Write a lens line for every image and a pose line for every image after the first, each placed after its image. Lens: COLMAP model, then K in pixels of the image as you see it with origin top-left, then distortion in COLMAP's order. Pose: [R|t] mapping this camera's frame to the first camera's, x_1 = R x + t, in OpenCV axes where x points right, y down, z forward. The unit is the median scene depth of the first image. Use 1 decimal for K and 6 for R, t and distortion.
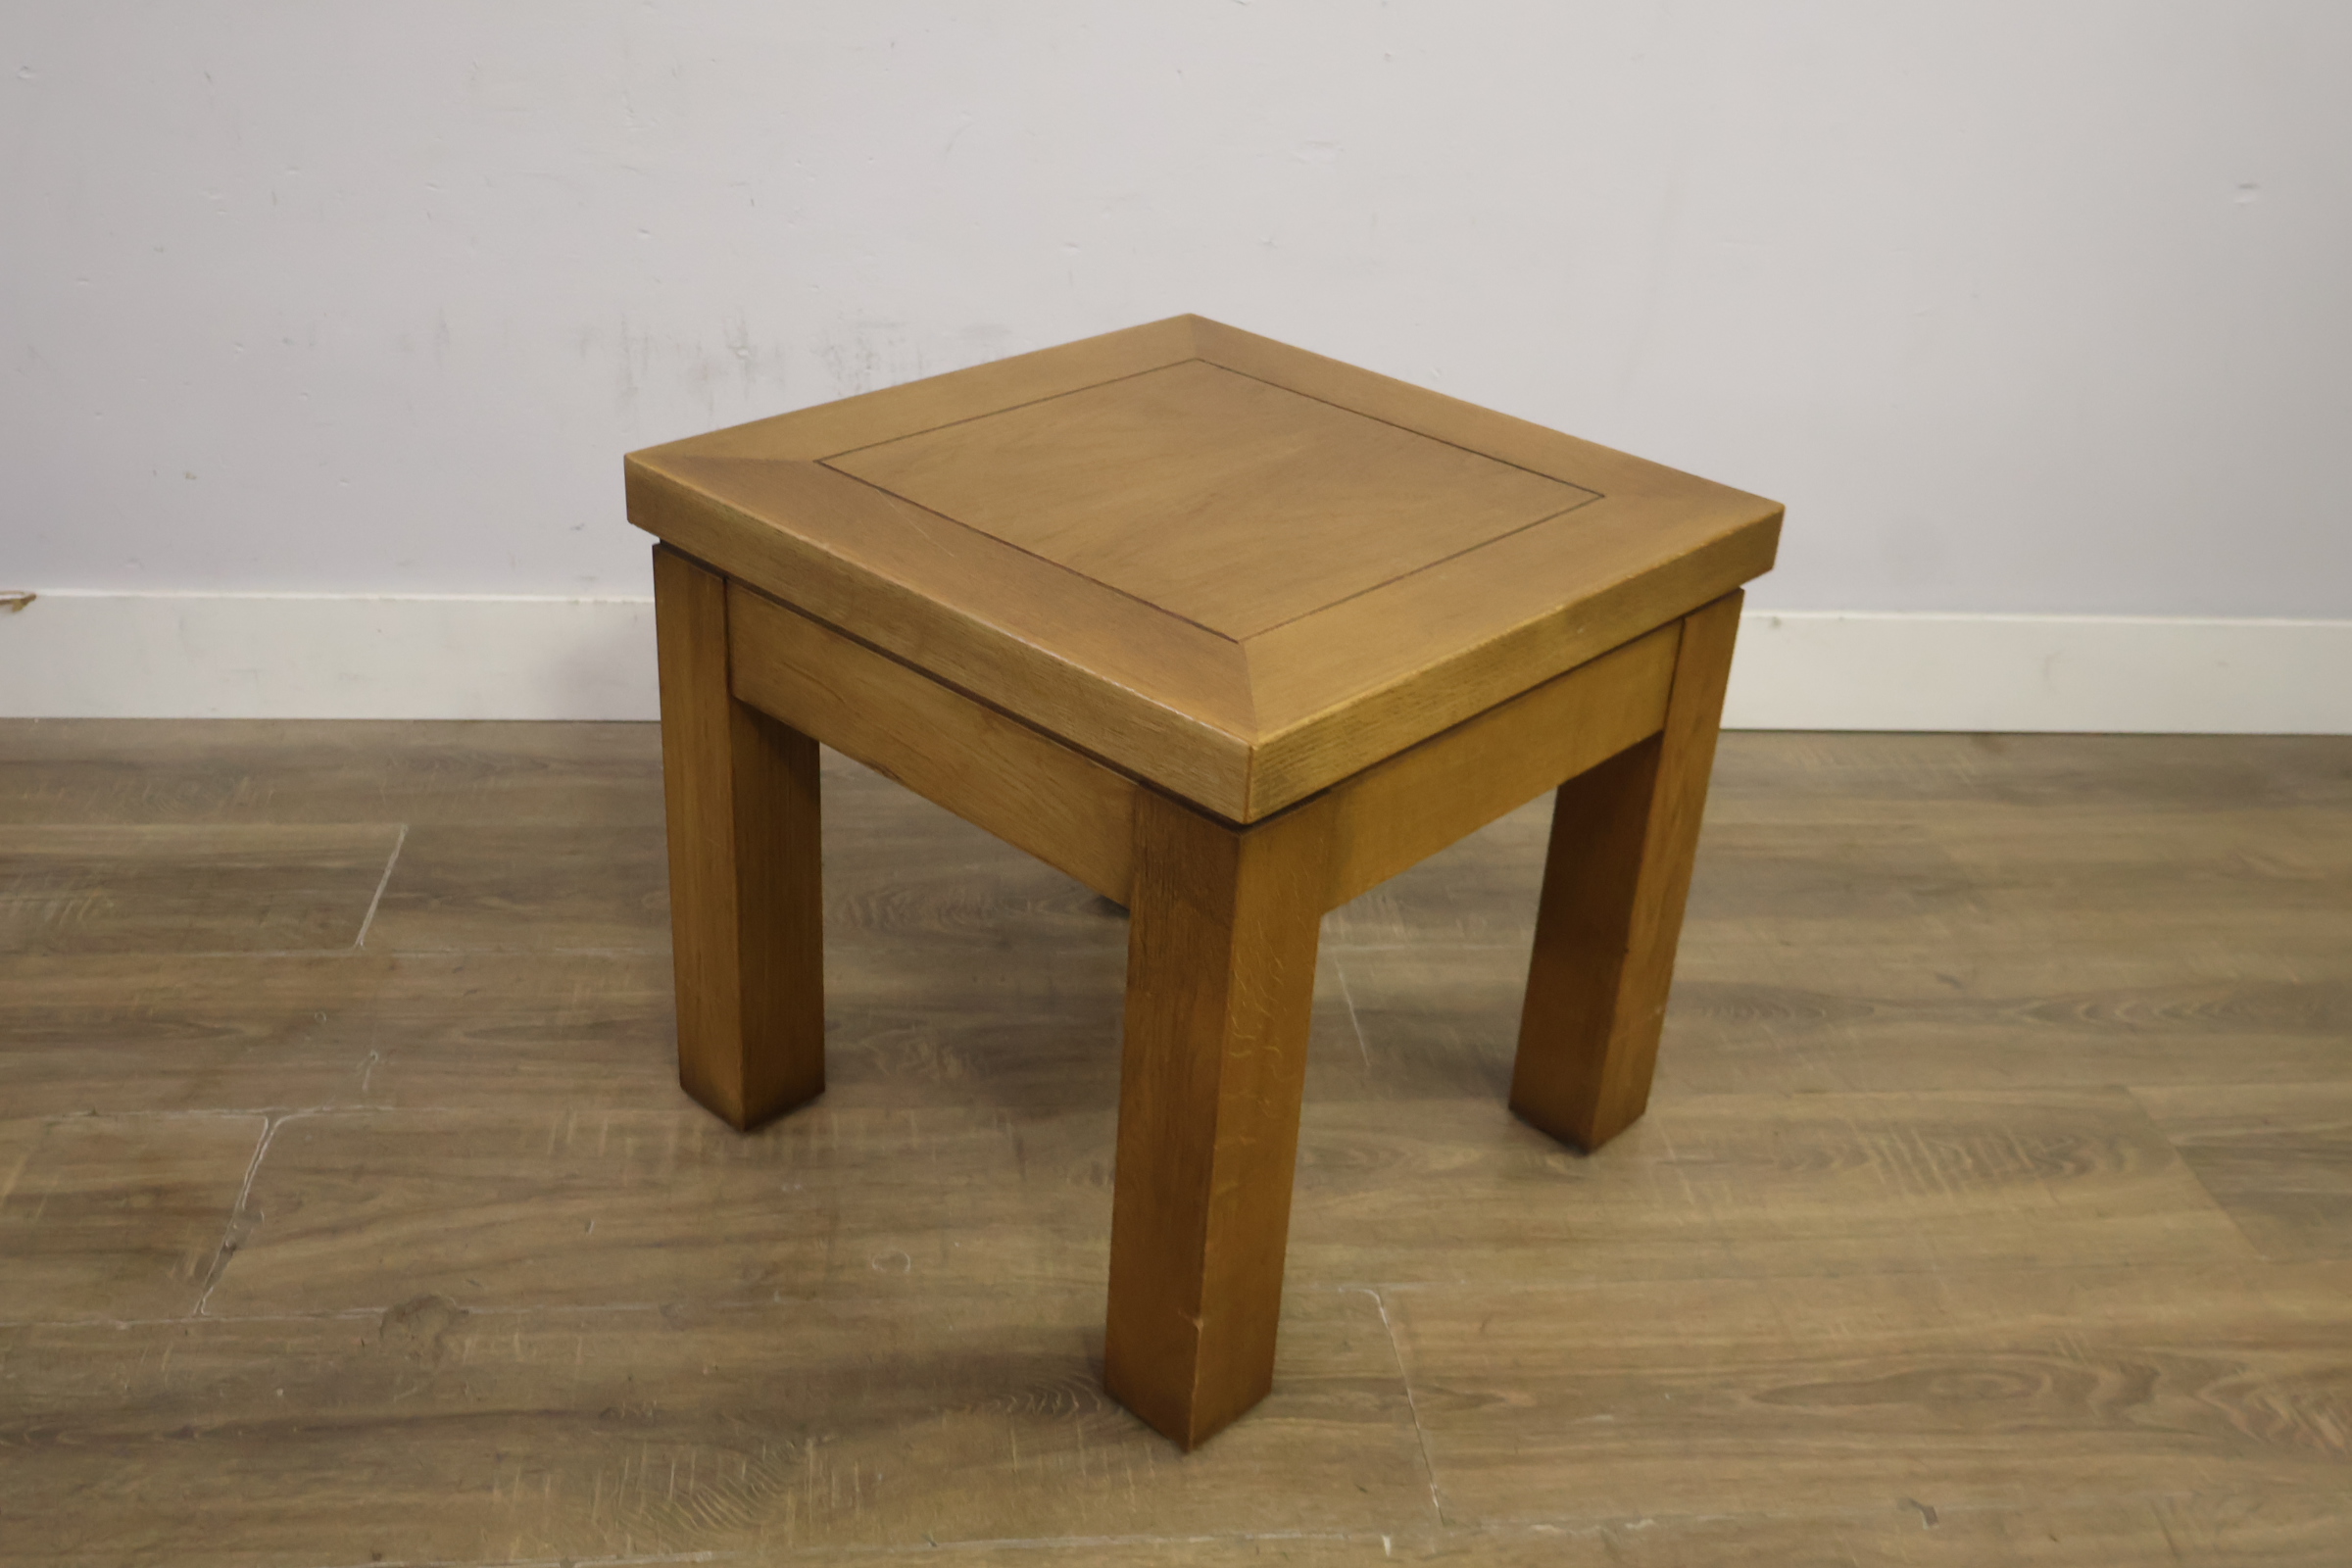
lens RADIAL K [[2252.2, 0, 1176.4], [0, 2252.2, 780.1], [0, 0, 1]] dist [-0.004869, 0.000000]
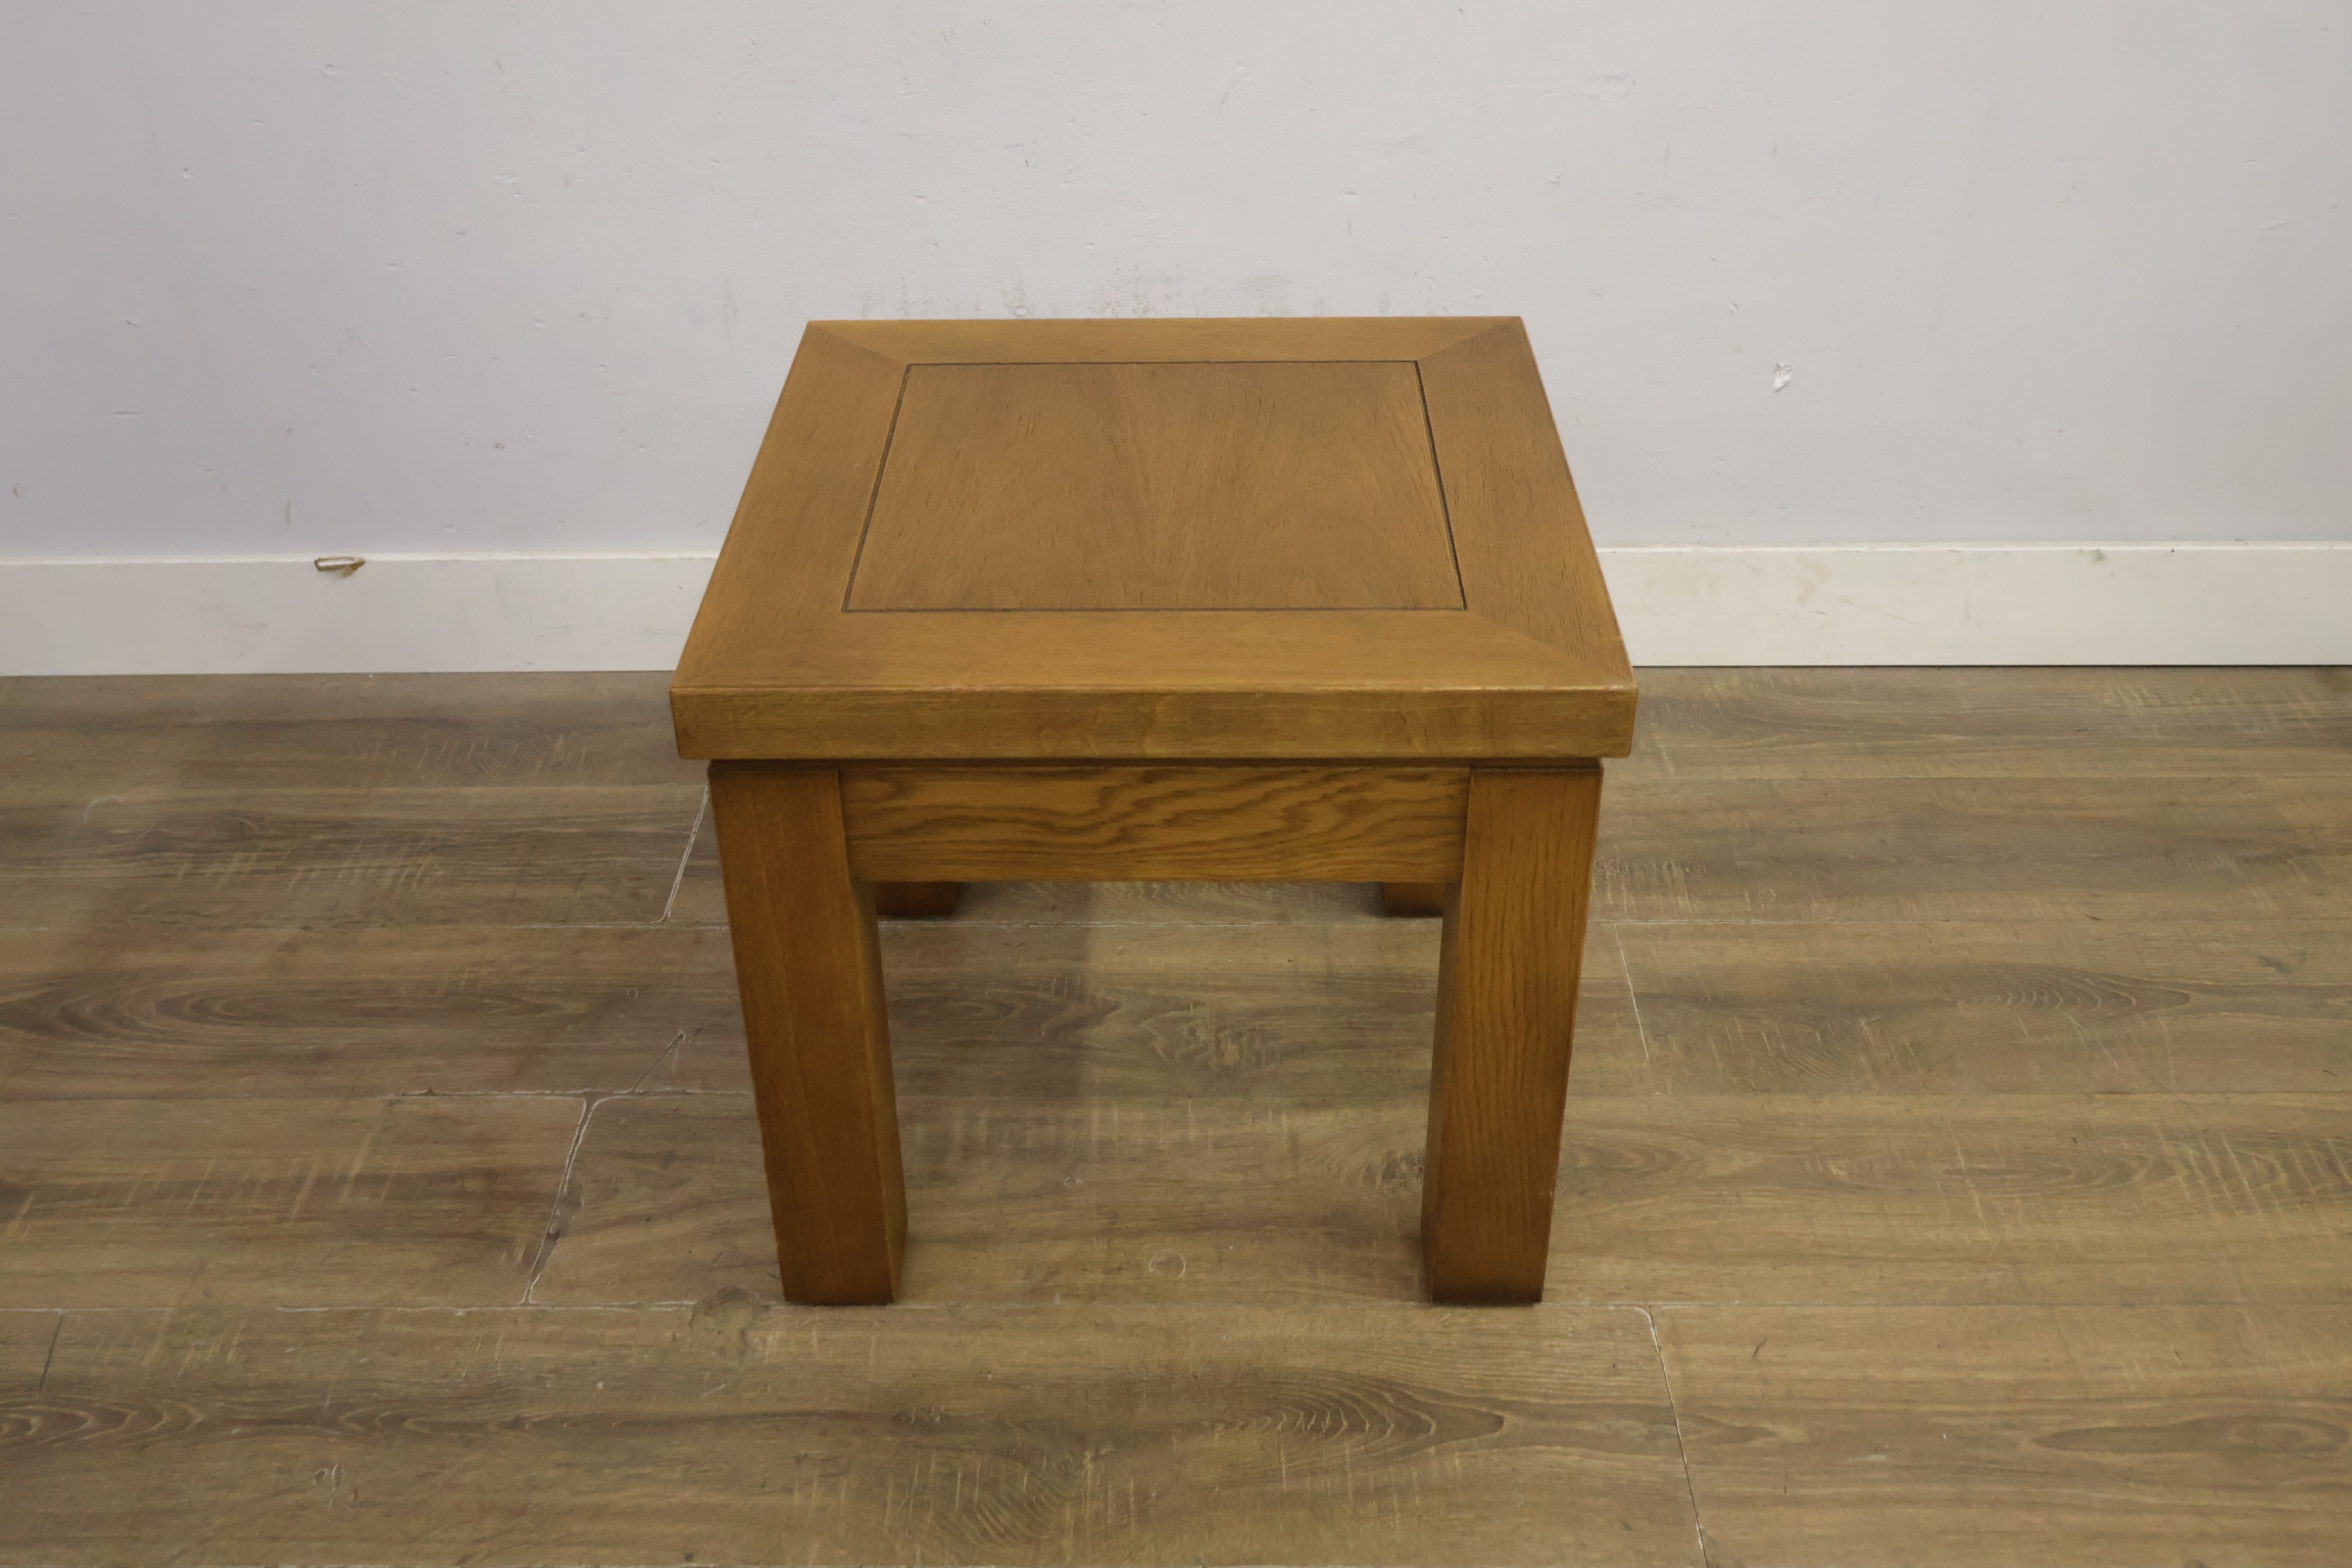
lens RADIAL K [[2252.2, 0, 1165.4], [0, 2252.2, 782.9], [0, 0, 1]] dist [-0.004869, 0.000000]
pose [[0.990194, 0.005079, -0.139607, 0.014912], [0.008397, 0.995368, 0.095772, -0.102574], [0.139447, -0.096005, 0.985565, 0.006646]]
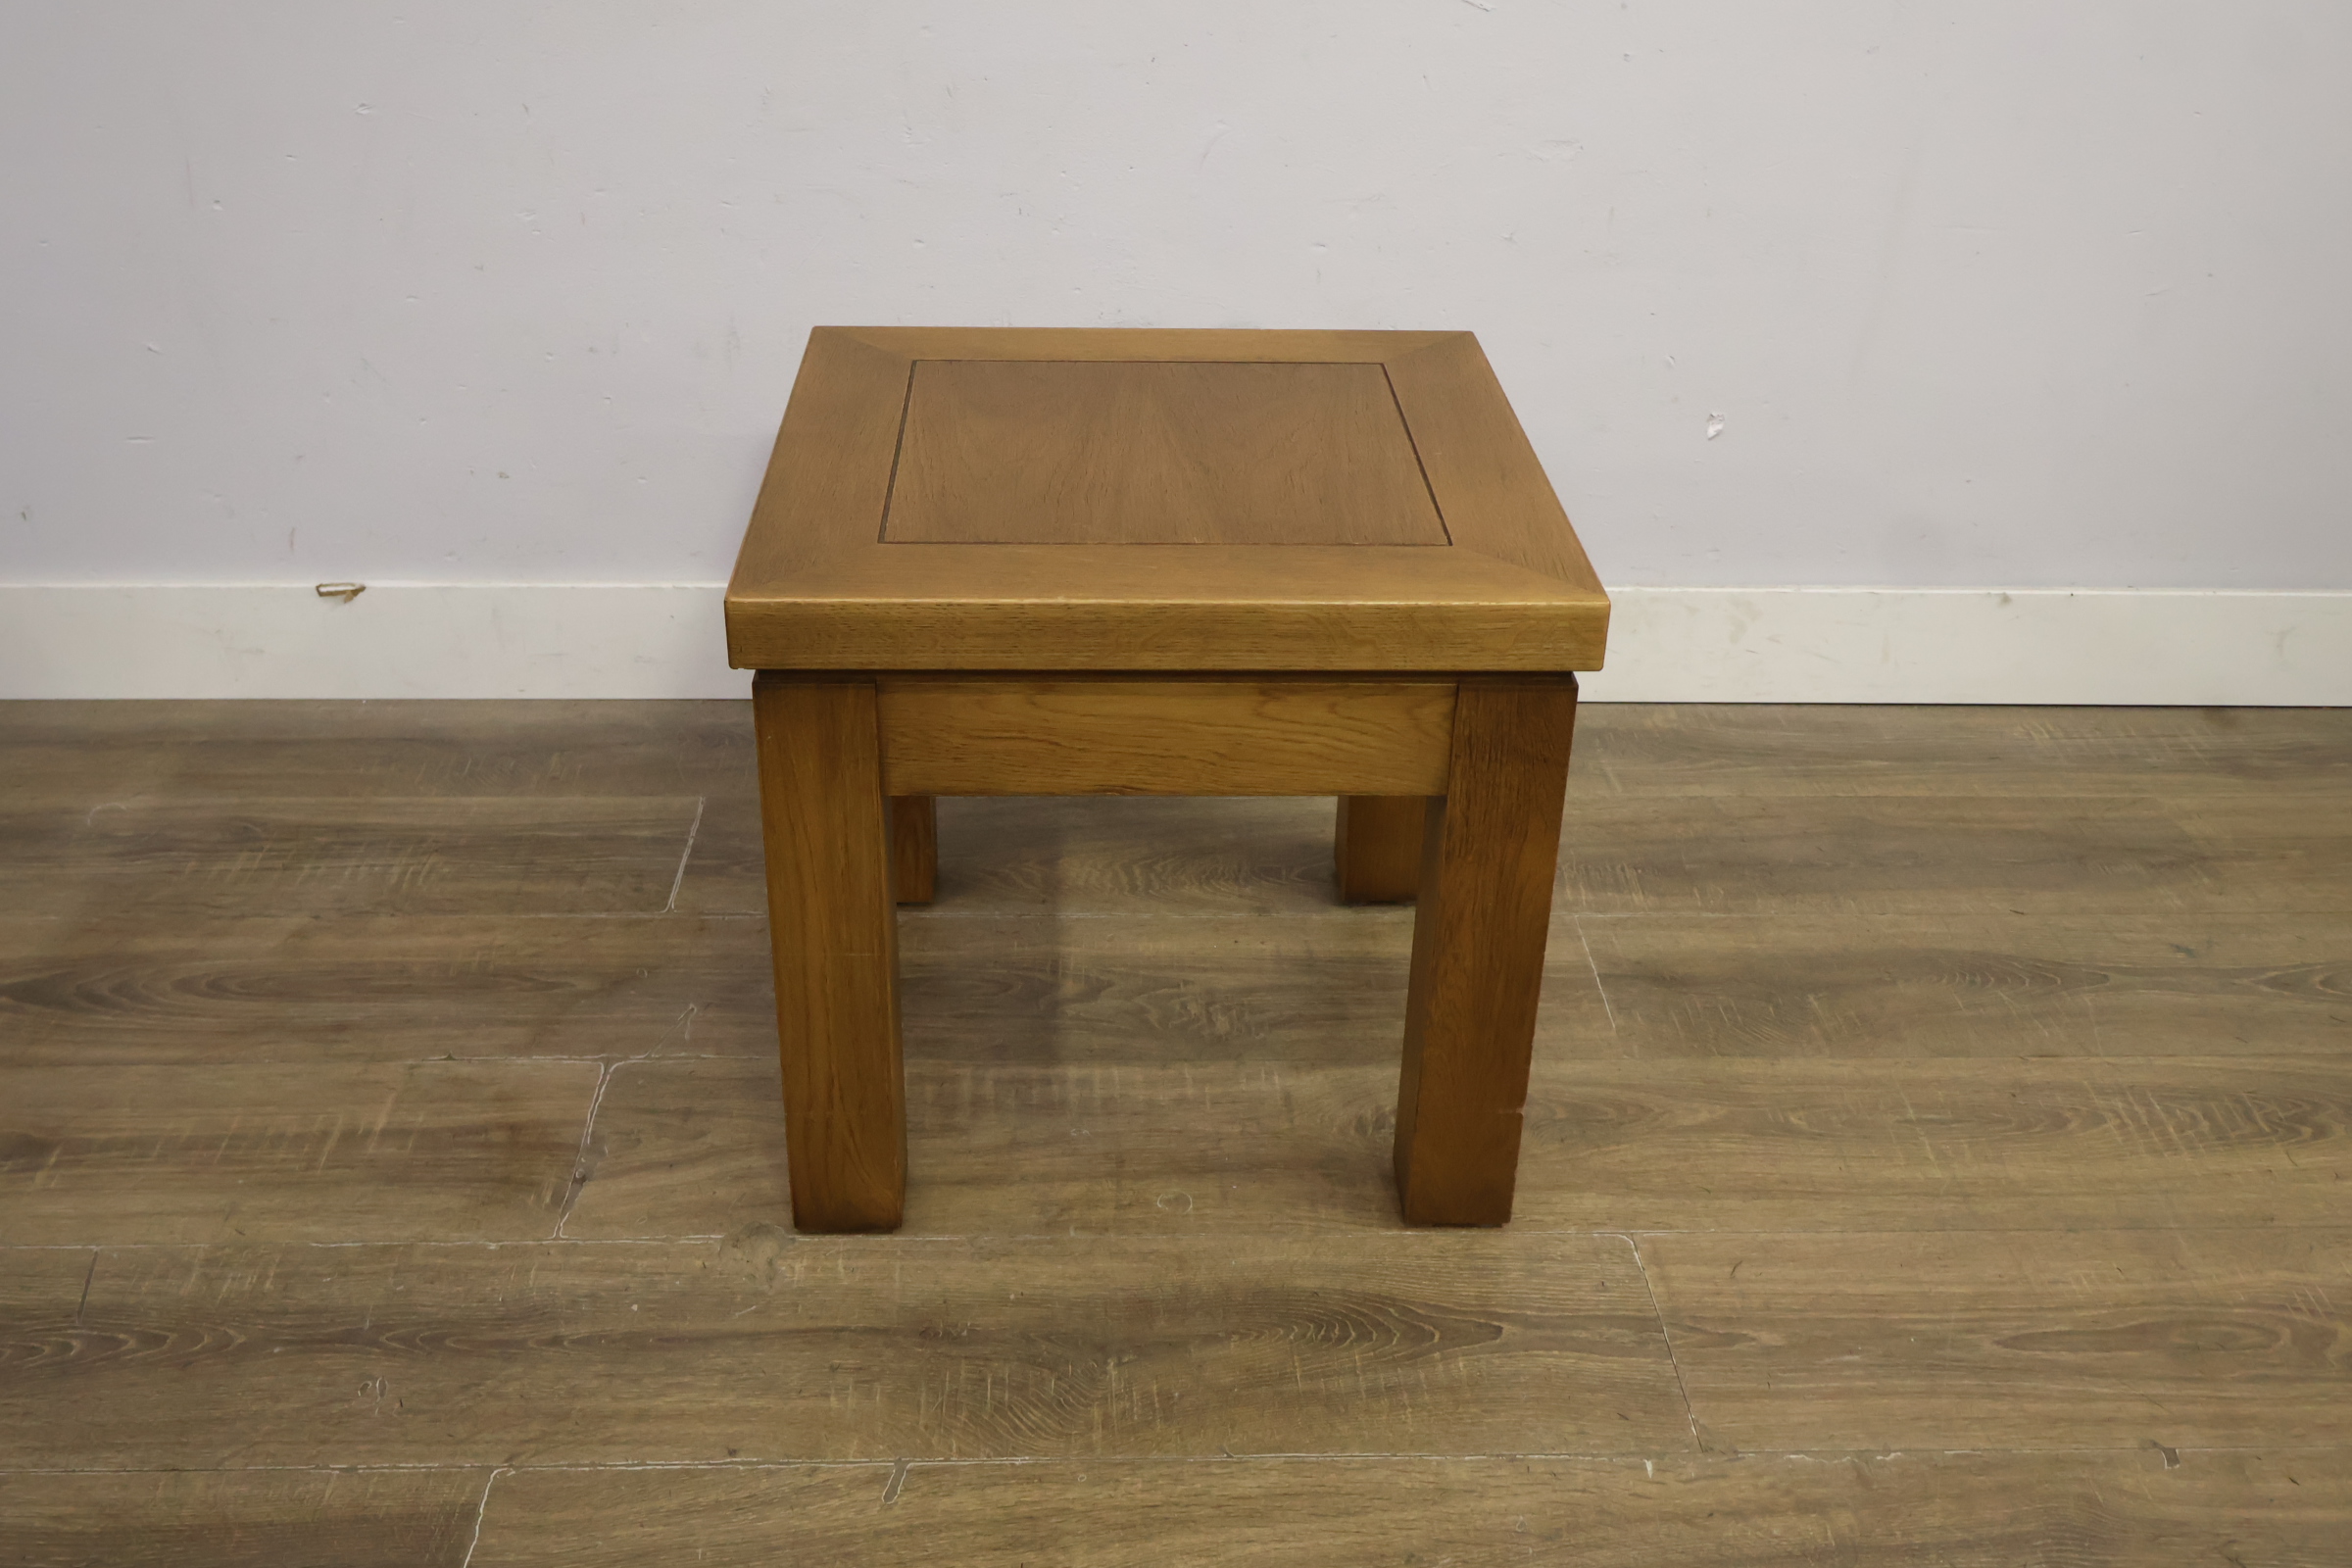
lens RADIAL K [[2252.2, 0, 1163.1], [0, 2252.2, 787.5], [0, 0, 1]] dist [-0.004869, 0.000000]
pose [[0.996348, 0.000644, -0.085382, -0.039629], [0.000603, 0.999894, 0.014570, -0.000408], [0.085382, -0.014568, 0.996242, -0.072514]]
